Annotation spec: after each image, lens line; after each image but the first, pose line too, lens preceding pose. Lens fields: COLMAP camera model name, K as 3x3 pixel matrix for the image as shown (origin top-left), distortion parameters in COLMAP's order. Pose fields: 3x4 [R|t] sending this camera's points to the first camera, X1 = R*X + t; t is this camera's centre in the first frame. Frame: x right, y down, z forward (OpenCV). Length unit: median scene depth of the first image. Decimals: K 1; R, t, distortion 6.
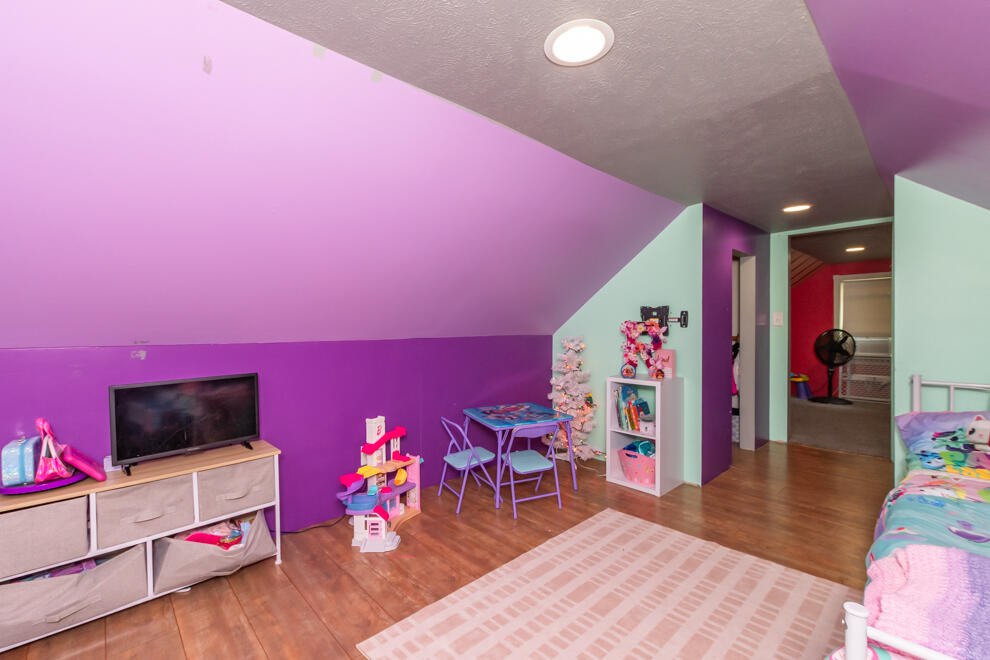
lens RADIAL K [[430.3, 0, 494.8], [0, 430.3, 332.0], [0, 0, 1]] dist [0.004874, -0.002536]
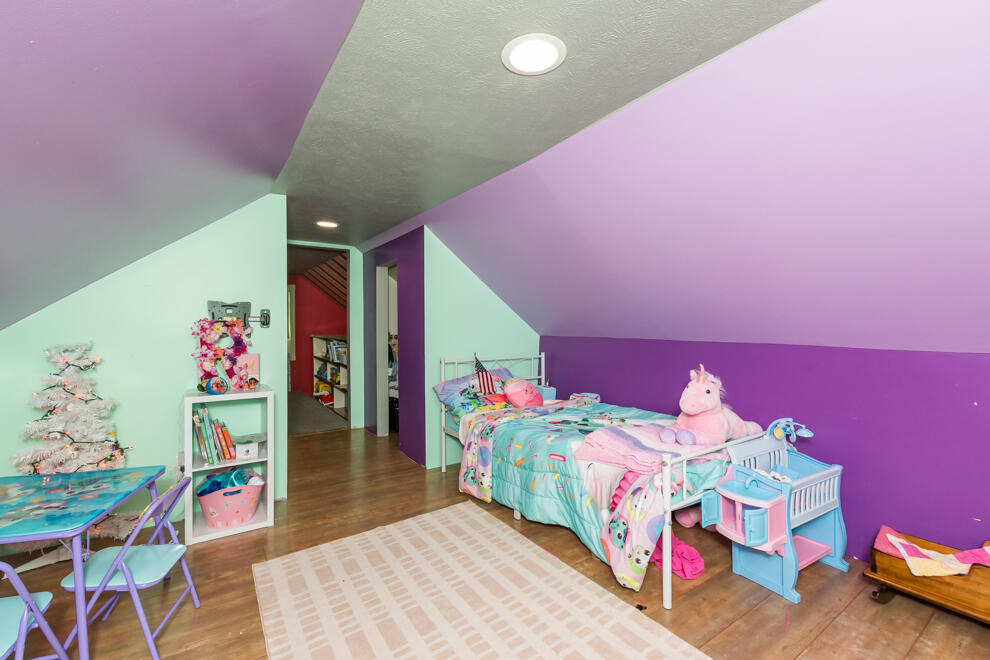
lens RADIAL K [[430.3, 0, 494.0], [0, 430.3, 328.1], [0, 0, 1]] dist [0.004874, -0.002536]
pose [[0.139955, 0.001081, 0.990157, -0.375425], [0.013739, 0.999901, -0.003033, -0.000798], [-0.990063, 0.014028, 0.139926, 0.404959]]
